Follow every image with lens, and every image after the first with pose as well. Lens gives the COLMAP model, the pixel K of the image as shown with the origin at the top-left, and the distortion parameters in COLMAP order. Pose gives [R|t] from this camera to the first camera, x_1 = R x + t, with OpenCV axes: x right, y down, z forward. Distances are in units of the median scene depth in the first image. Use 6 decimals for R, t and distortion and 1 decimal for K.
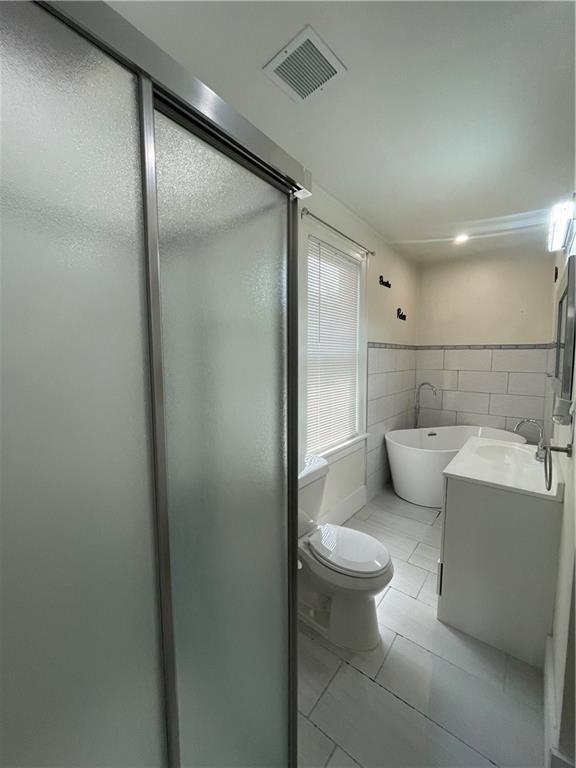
lens RADIAL K [[312.0, 0, 289.9], [0, 312.0, 381.1], [0, 0, 1]] dist [-0.000600, -0.000560]
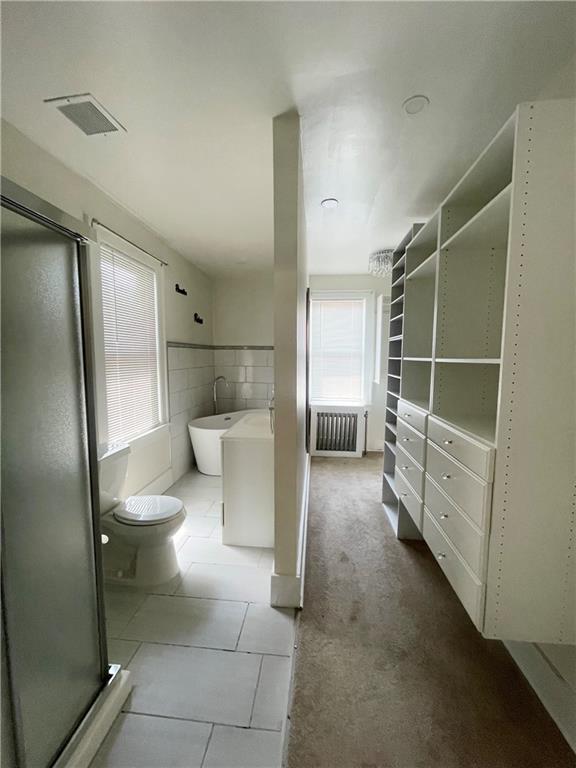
lens RADIAL K [[312.0, 0, 283.4], [0, 312.0, 379.5], [0, 0, 1]] dist [-0.000600, -0.000560]
pose [[0.847090, -0.043740, 0.529646, 0.003315], [0.047354, 0.998855, 0.006753, 0.032352], [-0.529335, 0.019361, 0.848192, -0.244025]]
